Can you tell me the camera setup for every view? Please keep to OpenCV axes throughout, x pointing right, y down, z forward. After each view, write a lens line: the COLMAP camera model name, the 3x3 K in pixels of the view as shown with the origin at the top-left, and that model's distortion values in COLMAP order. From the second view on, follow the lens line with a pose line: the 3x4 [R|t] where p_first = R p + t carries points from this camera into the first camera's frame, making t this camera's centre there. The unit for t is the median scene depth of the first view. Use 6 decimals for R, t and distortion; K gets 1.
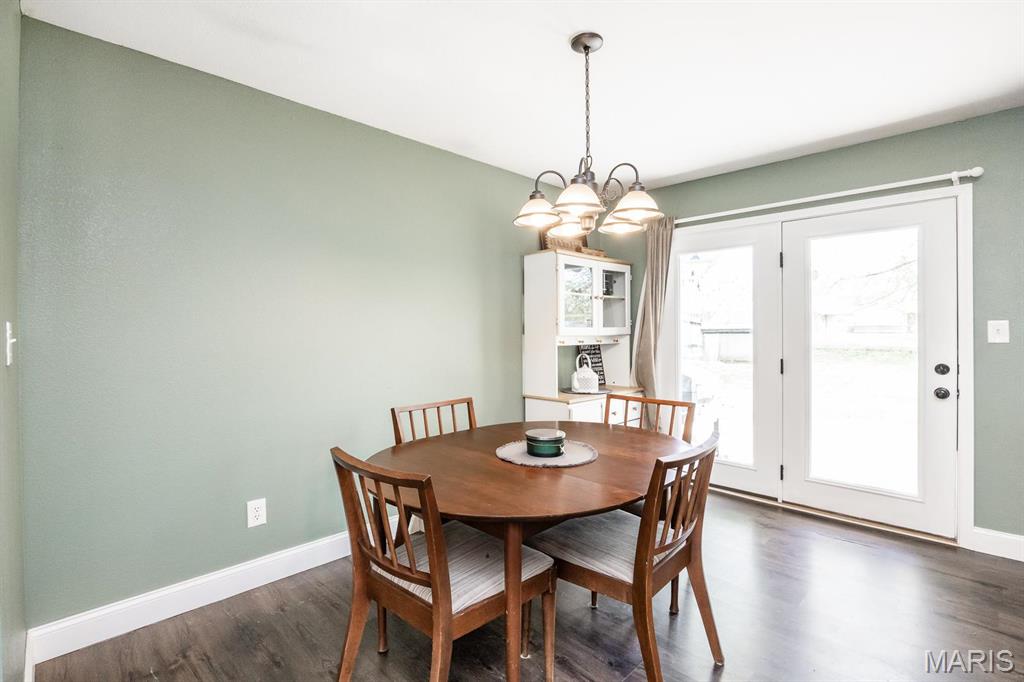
lens RADIAL K [[477.4, 0, 520.2], [0, 477.4, 334.6], [0, 0, 1]] dist [0.039307, -0.000630]
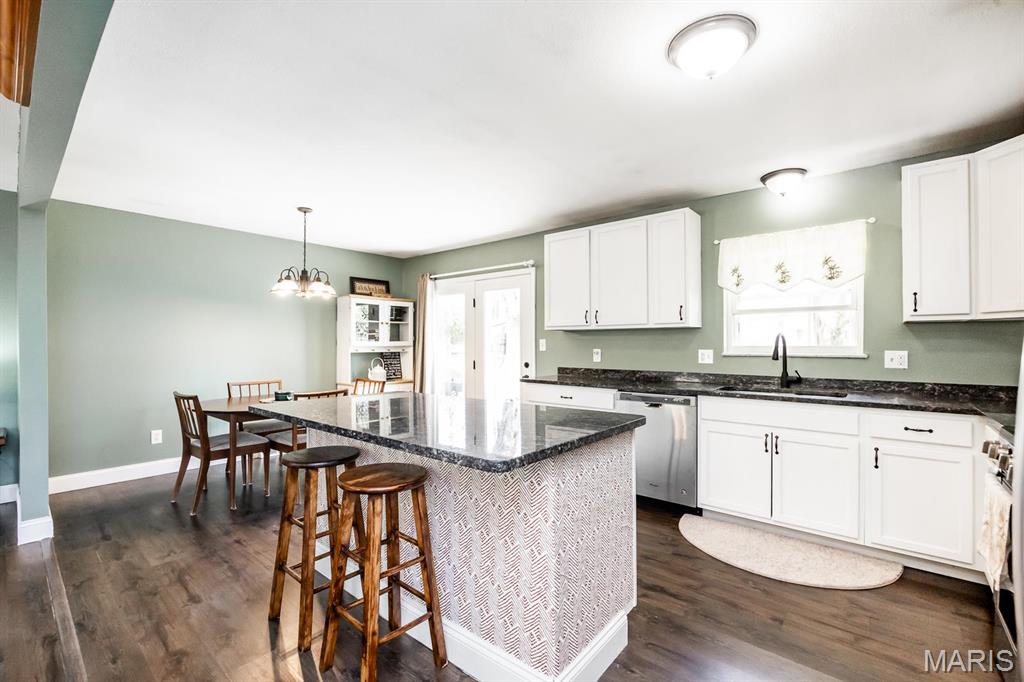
lens RADIAL K [[443.2, 0, 502.9], [0, 443.2, 337.4], [0, 0, 1]] dist [-0.026394, -0.000197]
pose [[0.999976, 0.004790, -0.005002, 0.782777], [-0.004889, 0.999789, -0.019929, -0.000907], [0.004906, 0.019953, 0.999789, -0.681308]]
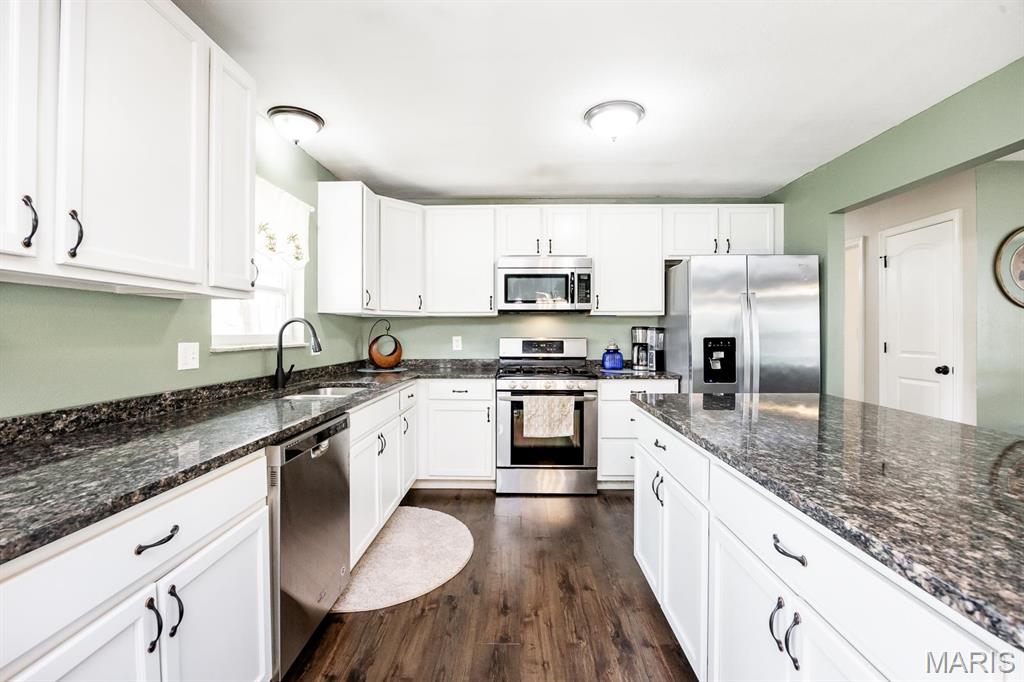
lens RADIAL K [[443.2, 0, 511.7], [0, 443.2, 335.1], [0, 0, 1]] dist [-0.026394, -0.000197]
pose [[-0.647952, -0.000189, 0.761681, 0.546724], [0.006335, 0.999964, 0.005638, -0.005761], [-0.761655, 0.008478, -0.647928, 0.627432]]
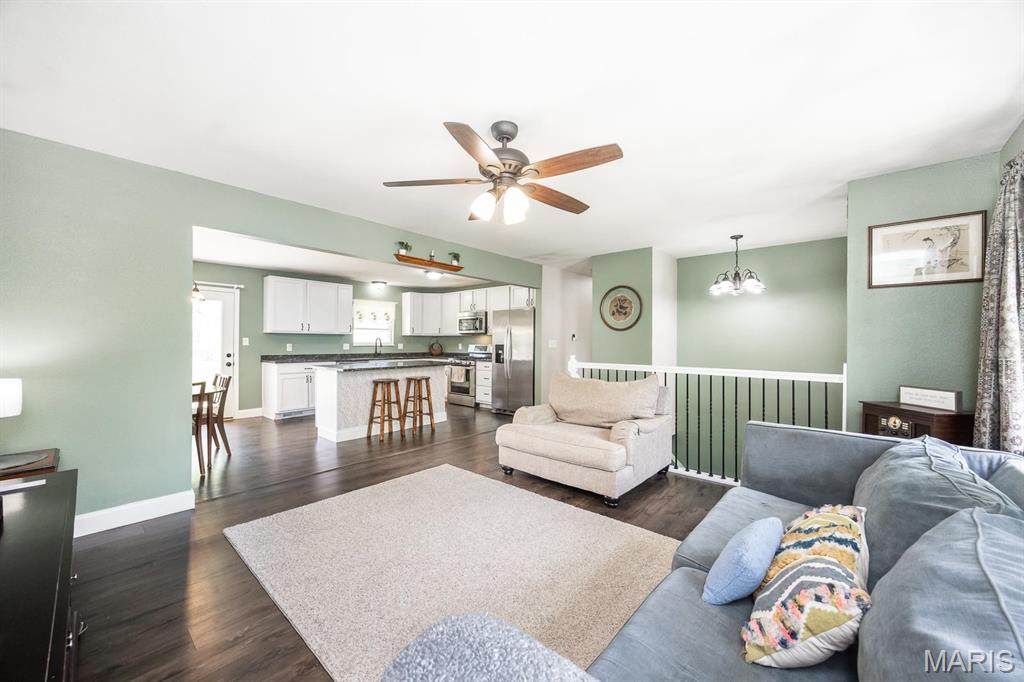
lens RADIAL K [[394.7, 0, 518.9], [0, 394.7, 344.8], [0, 0, 1]] dist [0.000460, 0.000218]
pose [[-0.001040, -0.002912, 0.999995, -1.314115], [-0.001394, 0.999995, 0.002910, 0.003348], [-0.999998, -0.001391, -0.001044, -0.590078]]
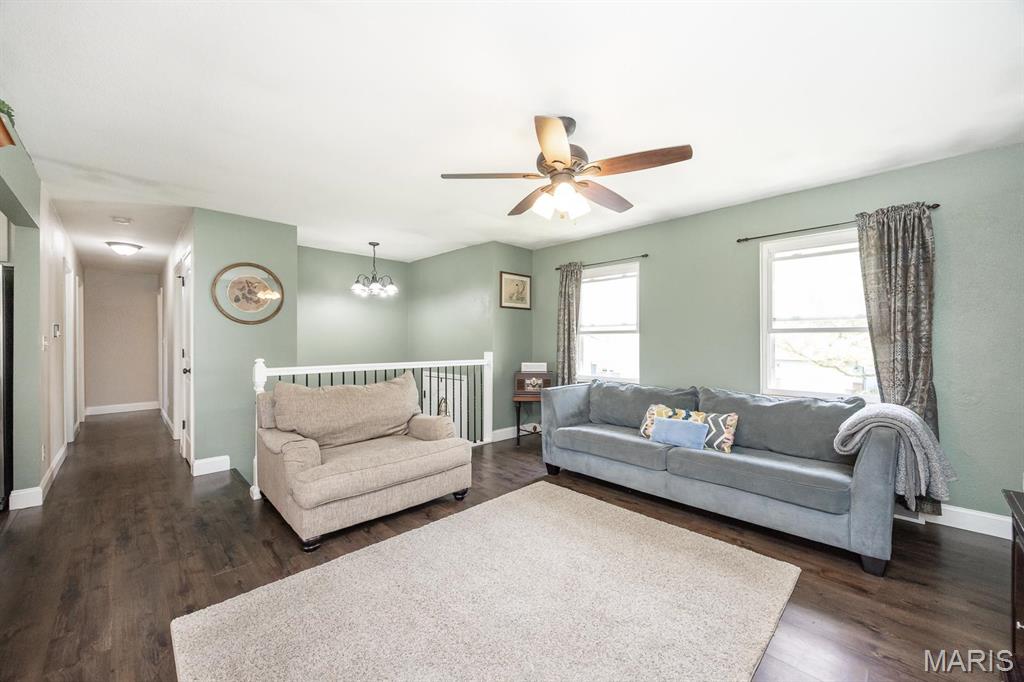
lens RADIAL K [[394.7, 0, 521.9], [0, 394.7, 338.6], [0, 0, 1]] dist [0.000460, 0.000218]
pose [[-0.998487, 0.004424, 0.054813, -0.476720], [0.004355, 0.999990, -0.001361, 0.000033], [-0.054818, -0.001120, -0.998496, 0.250115]]
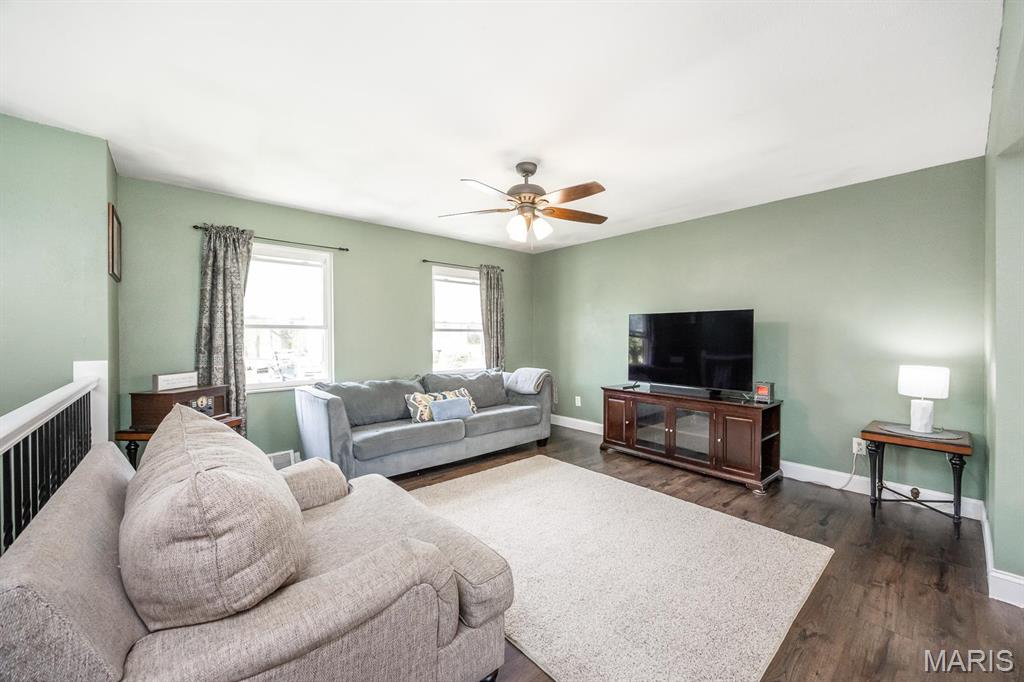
lens RADIAL K [[394.7, 0, 509.0], [0, 394.7, 340.1], [0, 0, 1]] dist [0.000460, 0.000218]
pose [[-0.127617, 0.013843, -0.991727, 0.451629], [-0.001533, 0.999899, 0.014154, -0.002039], [0.991822, 0.003327, -0.127583, -0.442239]]
